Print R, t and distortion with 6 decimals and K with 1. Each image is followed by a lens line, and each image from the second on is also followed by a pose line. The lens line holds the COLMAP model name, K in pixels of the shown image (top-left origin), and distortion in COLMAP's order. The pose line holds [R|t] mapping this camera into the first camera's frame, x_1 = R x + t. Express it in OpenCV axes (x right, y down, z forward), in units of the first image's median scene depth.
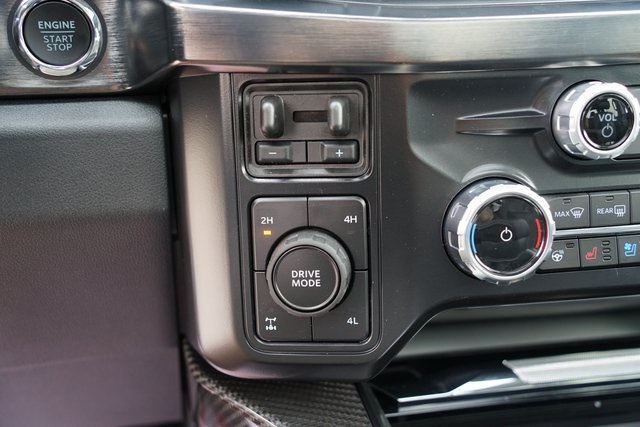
lens RADIAL K [[835.9, 0, 319.8], [0, 835.9, 210.2], [0, 0, 1]] dist [0.032604, 0.000000]
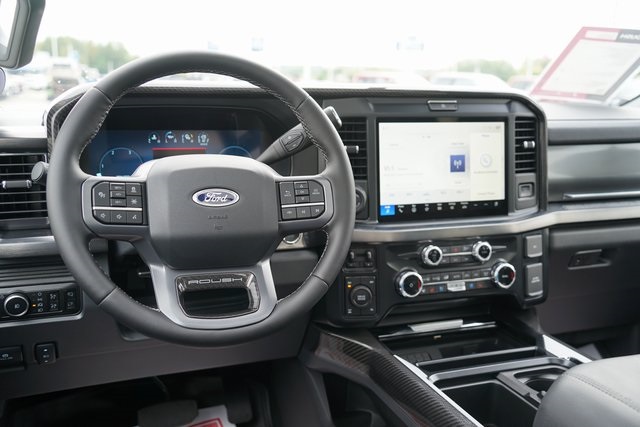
lens RADIAL K [[636.8, 0, 321.5], [0, 636.8, 213.2], [0, 0, 1]] dist [-0.025423, 0.000000]
pose [[0.985828, -0.001632, 0.167751, -0.670427], [0.021984, 0.992587, -0.119535, 0.040600], [-0.166312, 0.121529, 0.978556, -1.829091]]
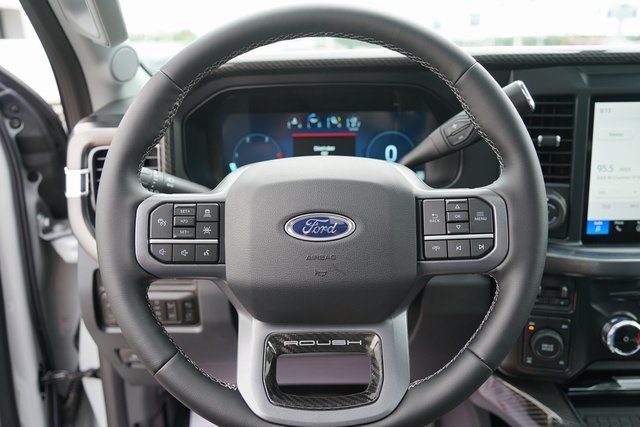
lens RADIAL K [[517.4, 0, 320.6], [0, 517.4, 211.0], [0, 0, 1]] dist [-0.001547, -0.040863]
pose [[0.977252, 0.048749, -0.206400, -0.412590], [-0.051234, 0.998664, -0.006710, -0.314090], [0.205798, 0.017132, 0.978445, -0.822918]]
